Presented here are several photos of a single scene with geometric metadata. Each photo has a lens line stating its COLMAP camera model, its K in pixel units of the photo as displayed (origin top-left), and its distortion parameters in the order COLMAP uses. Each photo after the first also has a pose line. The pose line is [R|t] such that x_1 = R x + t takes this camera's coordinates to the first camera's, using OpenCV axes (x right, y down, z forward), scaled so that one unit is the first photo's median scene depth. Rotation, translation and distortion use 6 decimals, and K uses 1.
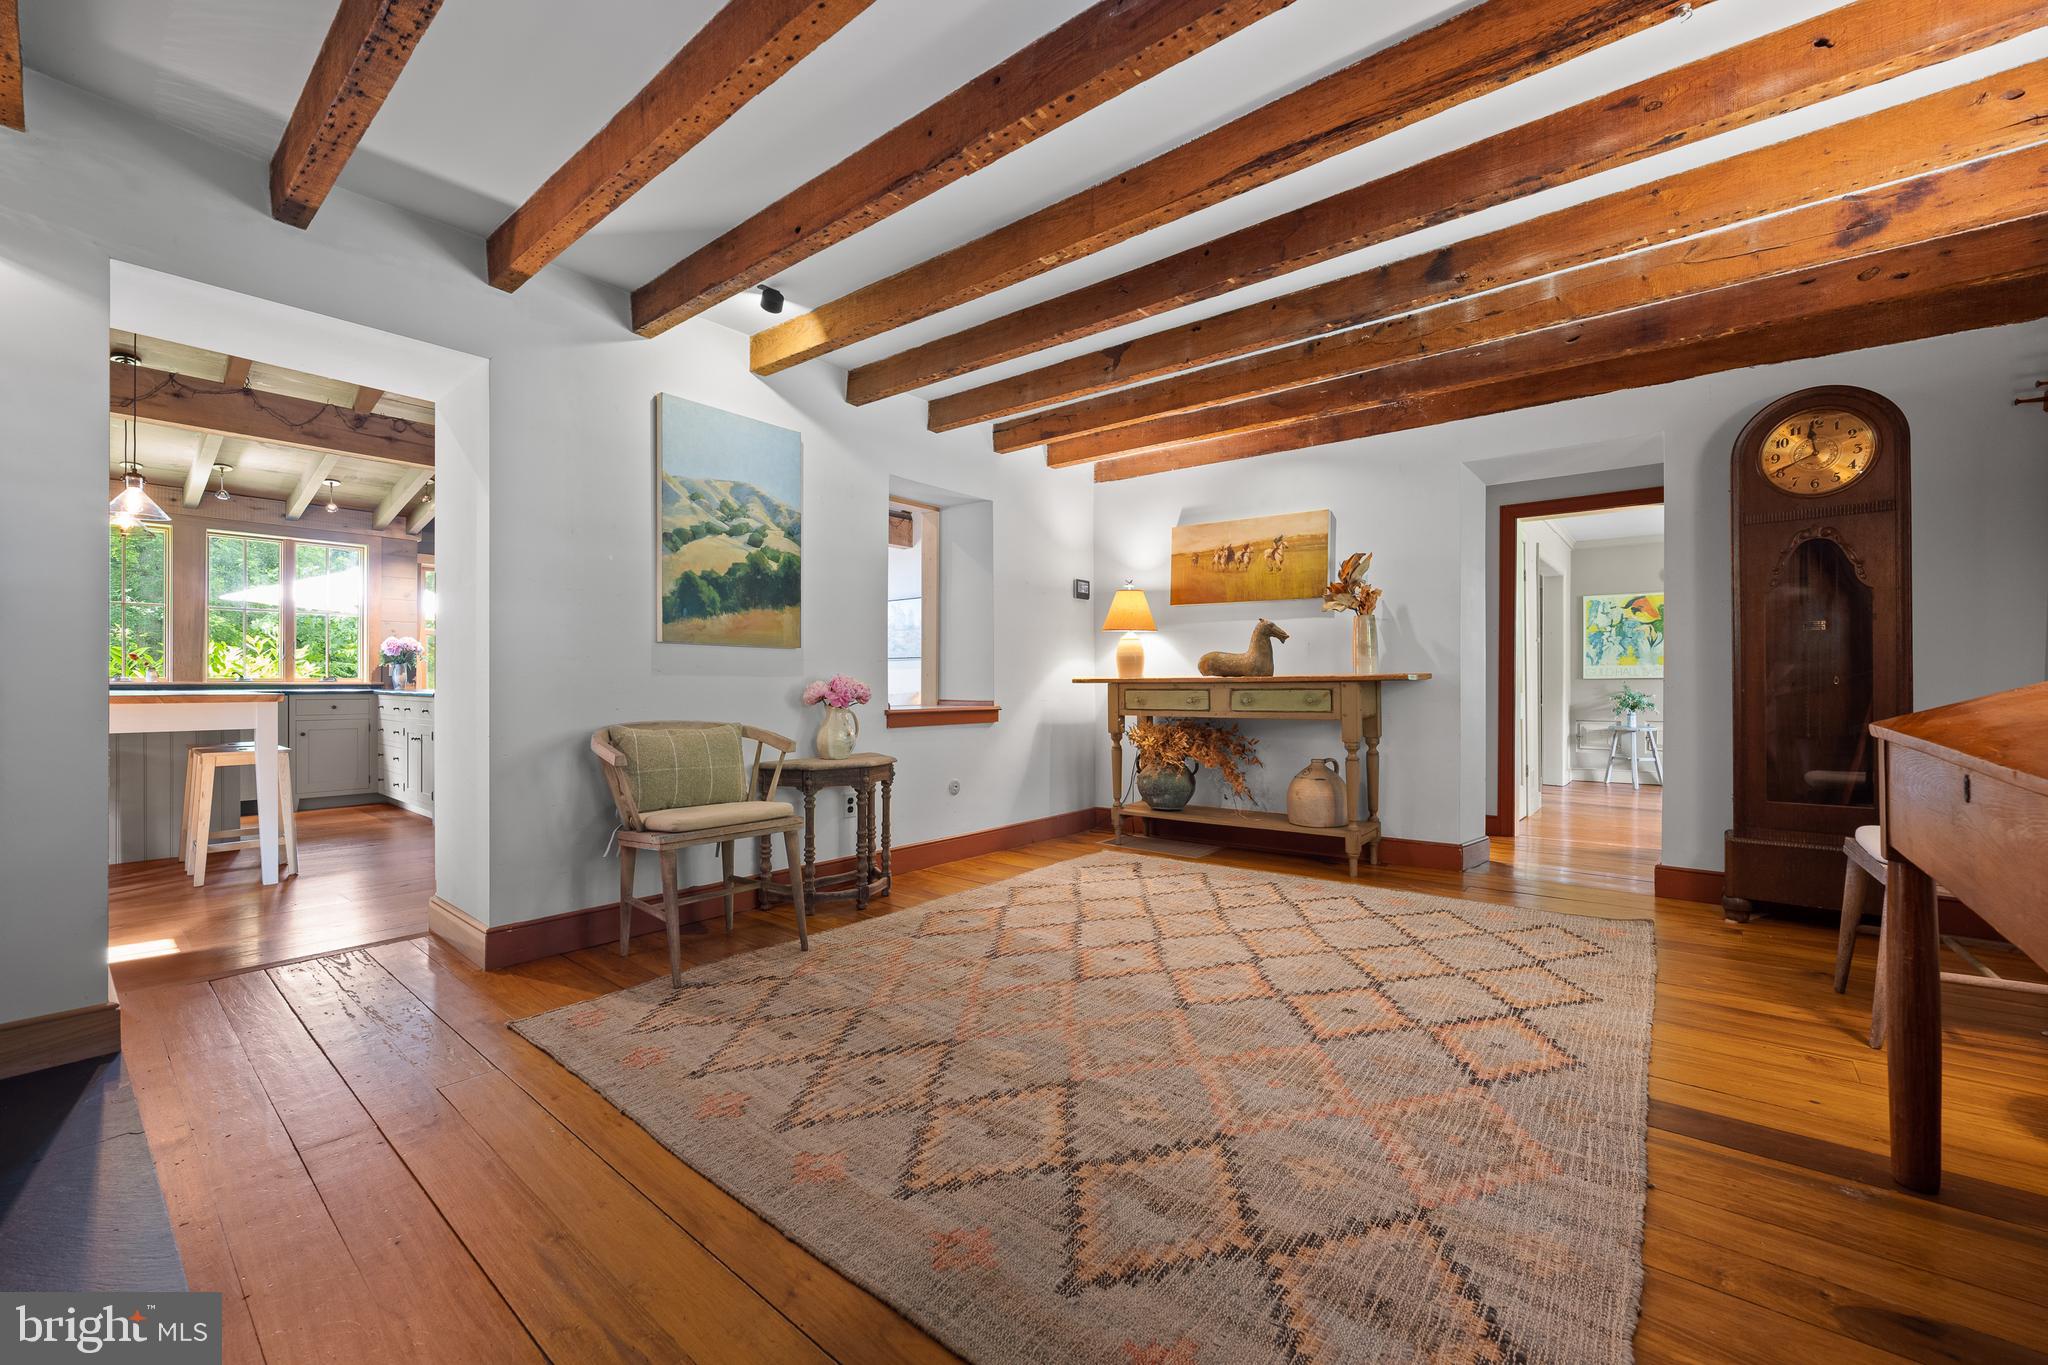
lens RADIAL K [[815.0, 0, 1024.0], [0, 815.0, 682.5], [0, 0, 1]] dist [-0.003399, -0.000383]
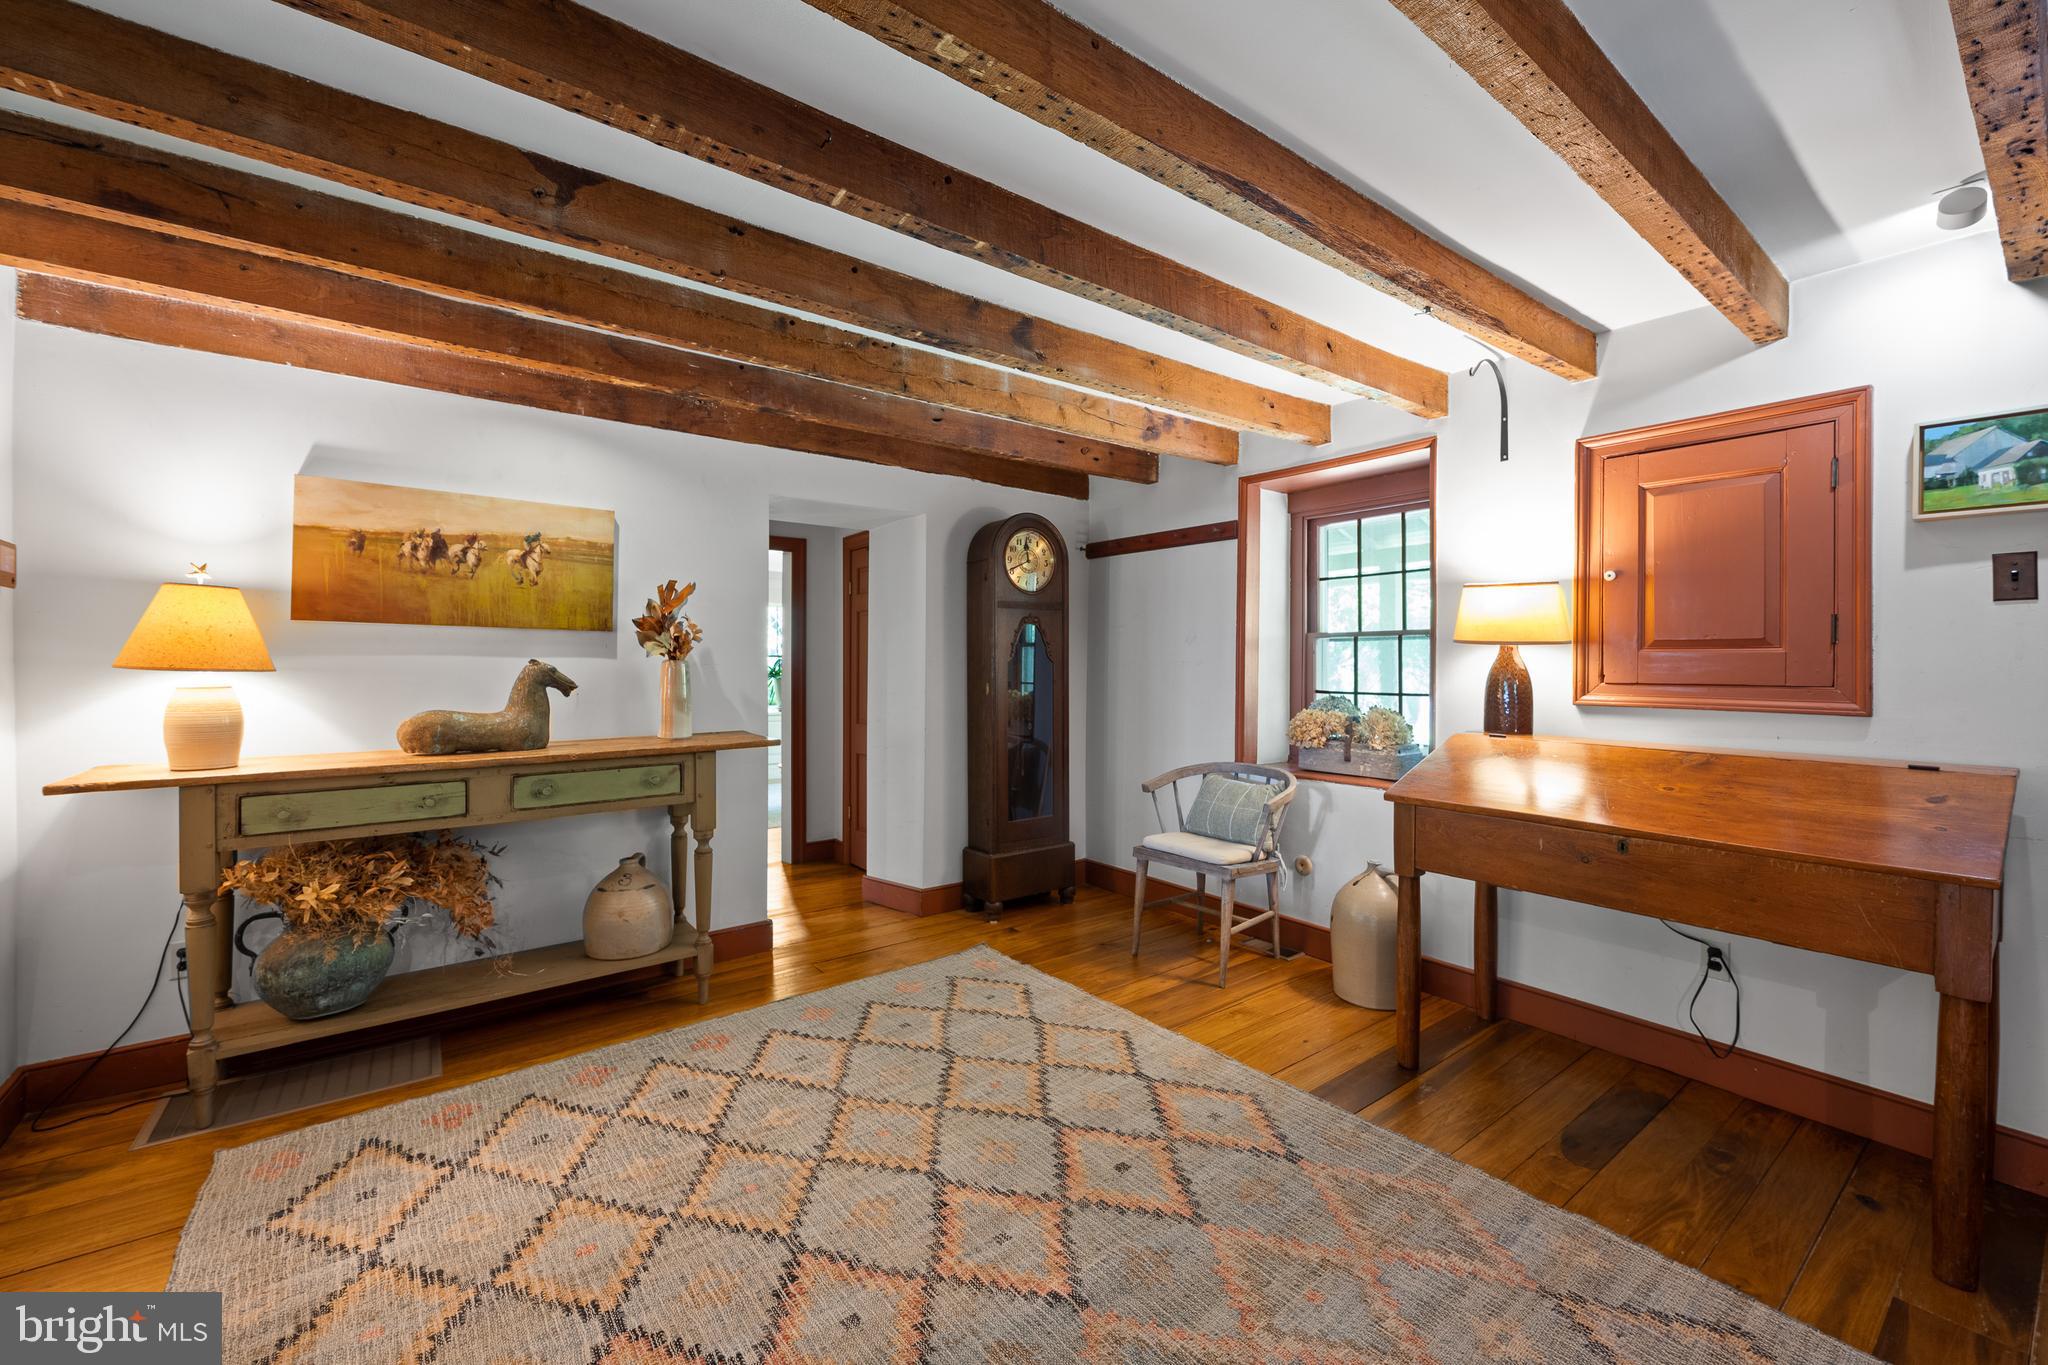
lens RADIAL K [[829.2, 0, 1023.7], [0, 829.2, 664.4], [0, 0, 1]] dist [-0.002971, -0.000238]
pose [[0.232718, 0.000719, 0.972544, -0.357181], [0.001083, 0.999999, -0.000999, -0.100809], [-0.972544, 0.001286, 0.232717, 0.640643]]
